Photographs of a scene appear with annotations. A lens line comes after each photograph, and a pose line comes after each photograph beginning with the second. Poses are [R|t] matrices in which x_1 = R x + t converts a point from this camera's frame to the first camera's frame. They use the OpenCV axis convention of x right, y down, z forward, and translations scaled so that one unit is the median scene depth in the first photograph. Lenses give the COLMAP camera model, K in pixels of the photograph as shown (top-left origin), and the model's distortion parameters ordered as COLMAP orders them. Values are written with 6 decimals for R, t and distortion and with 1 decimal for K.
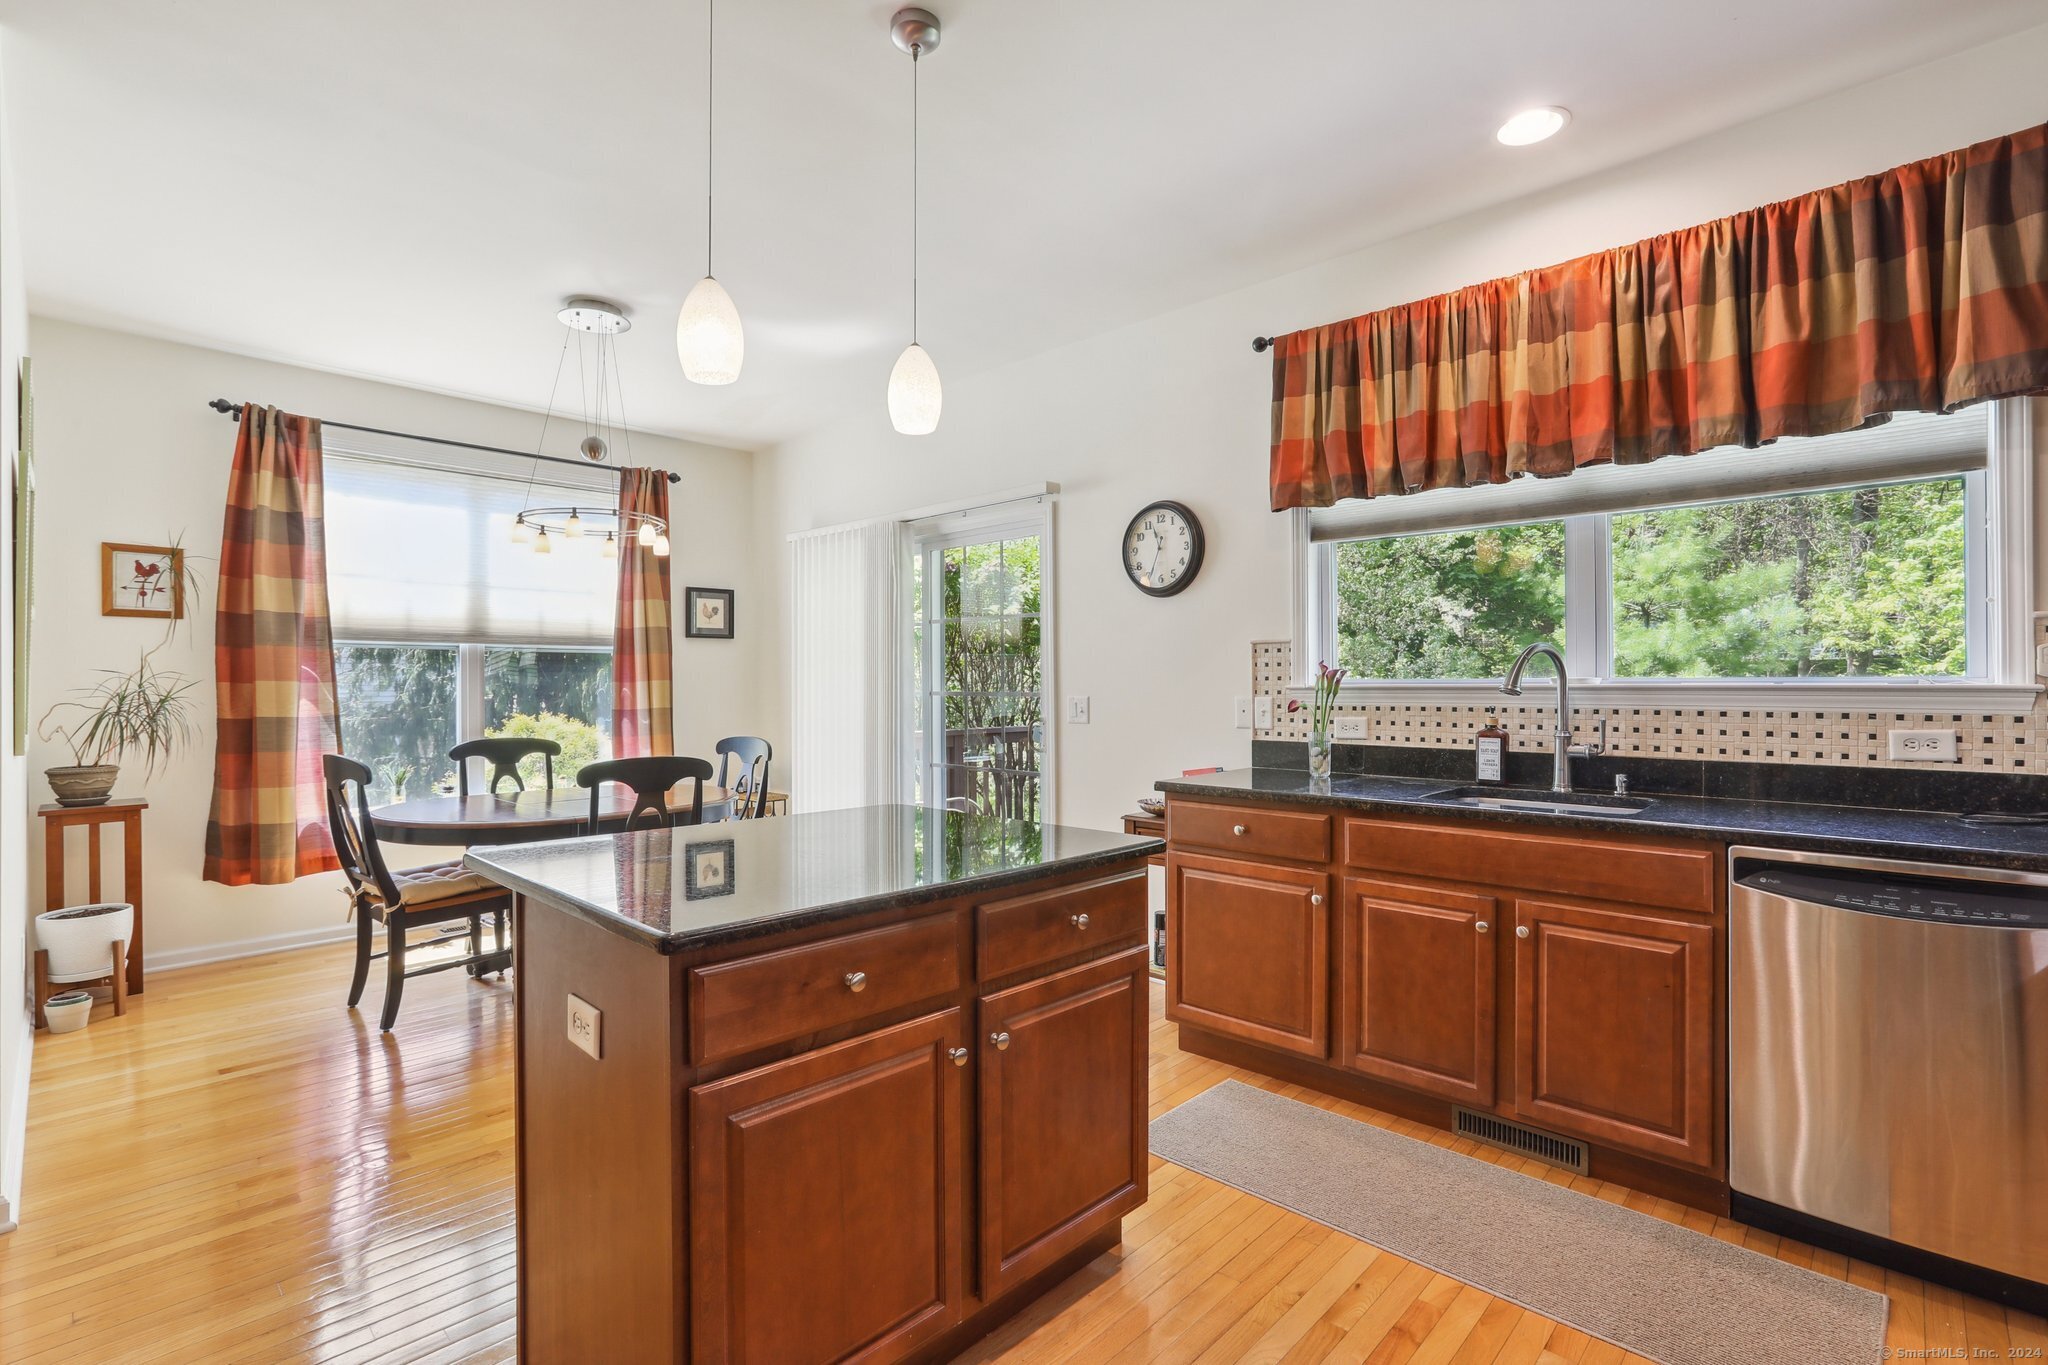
lens RADIAL K [[955.0, 0, 1026.5], [0, 955.0, 679.2], [0, 0, 1]] dist [-0.022241, 0.008234]
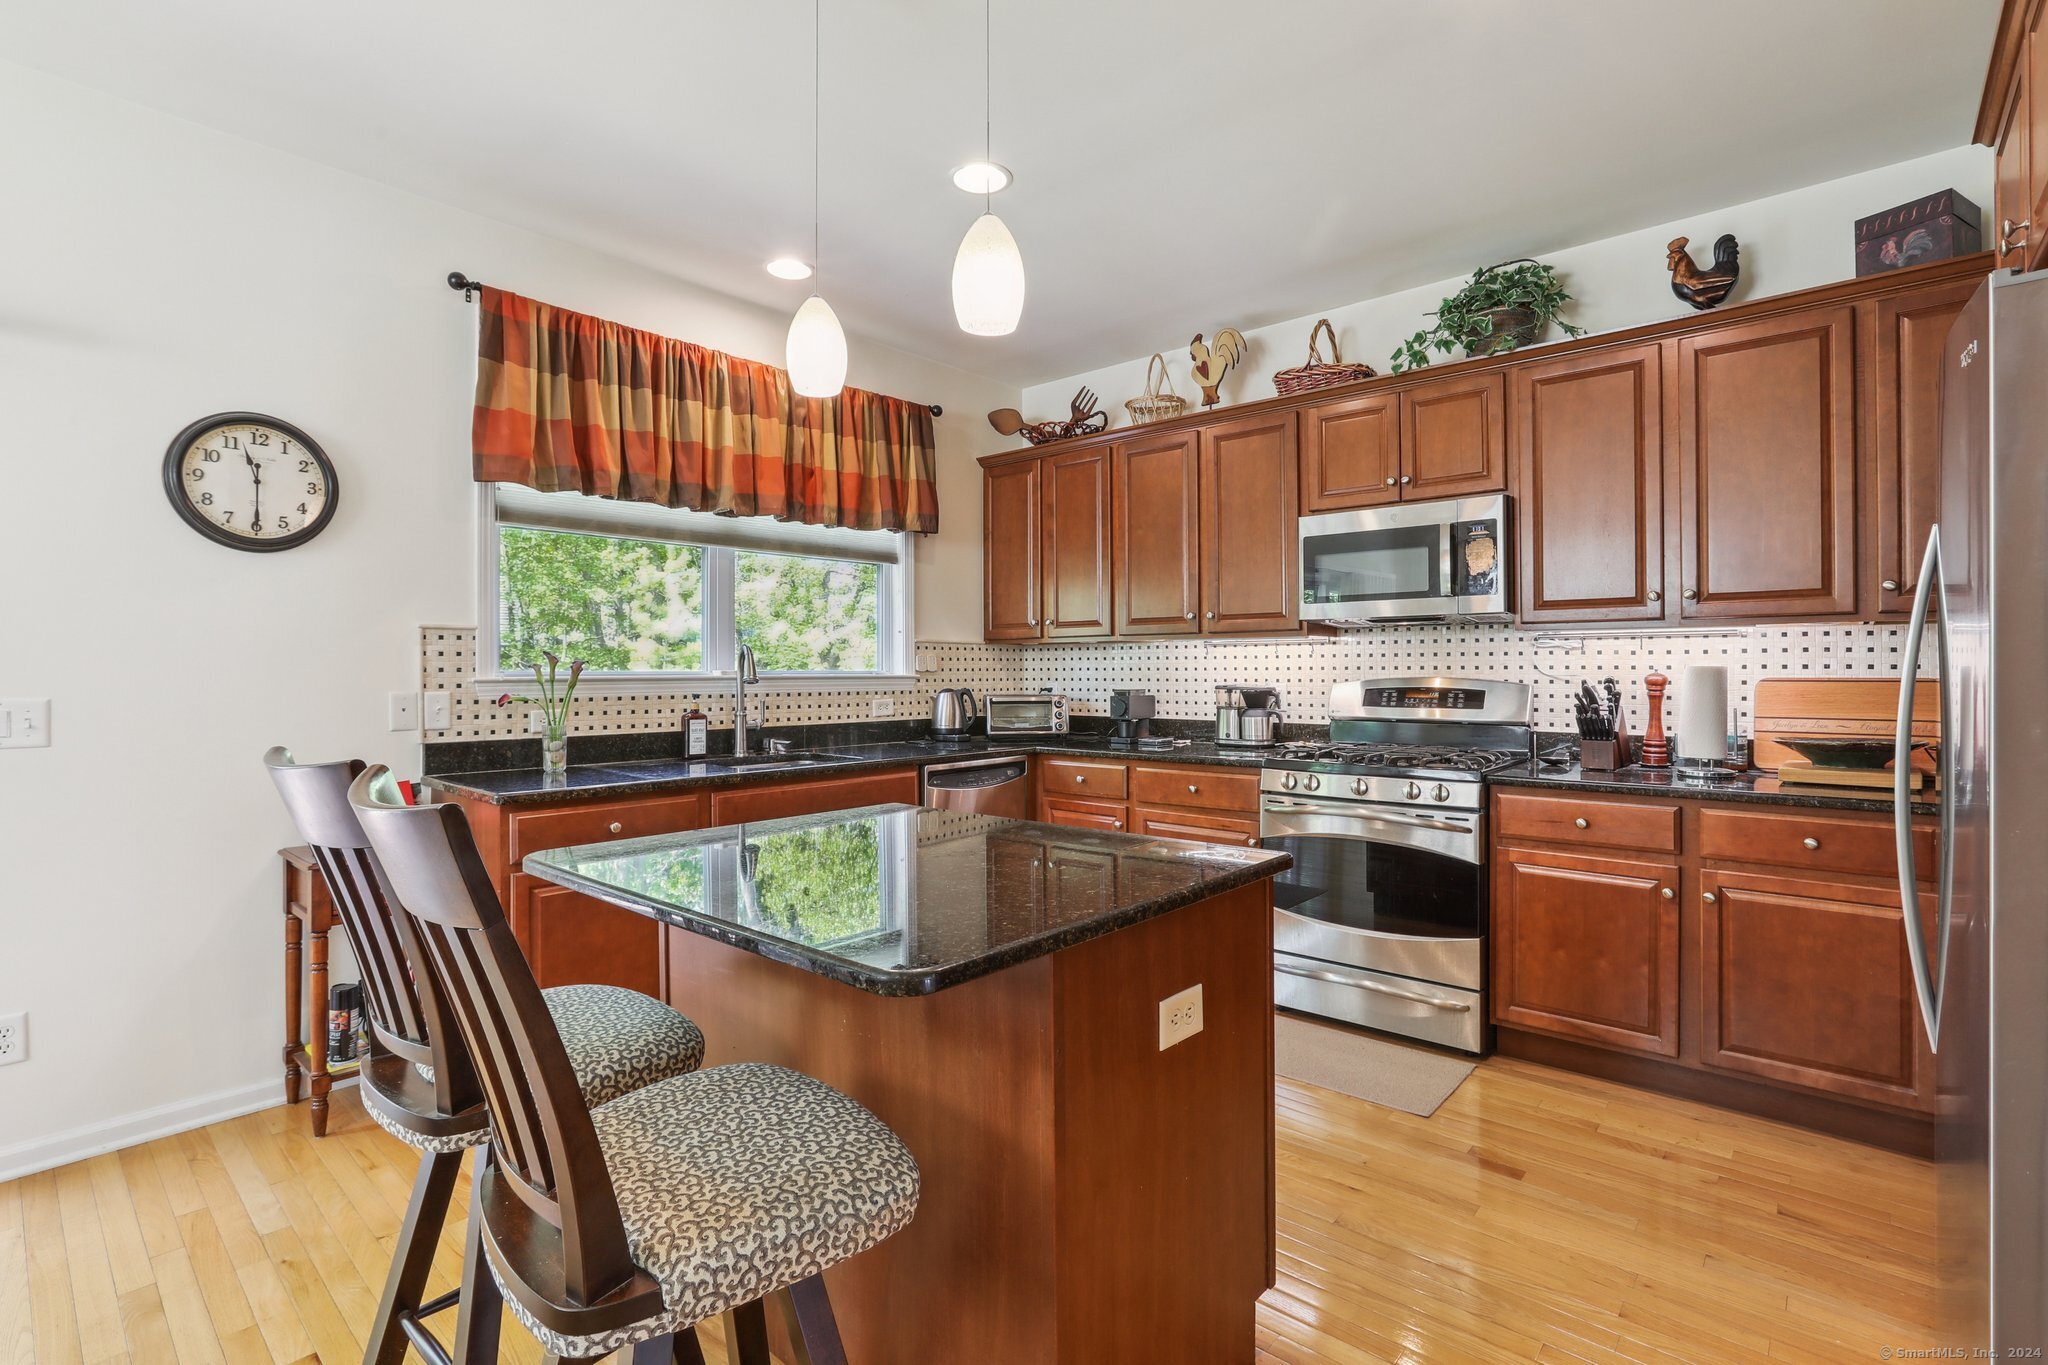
lens RADIAL K [[955.0, 0, 1017.1], [0, 955.0, 669.8], [0, 0, 1]] dist [-0.022241, 0.008234]
pose [[-0.024513, 0.003451, 0.999694, -0.682835], [-0.001399, 0.999993, -0.003486, 0.001448], [-0.999699, -0.001484, -0.024508, 0.566927]]
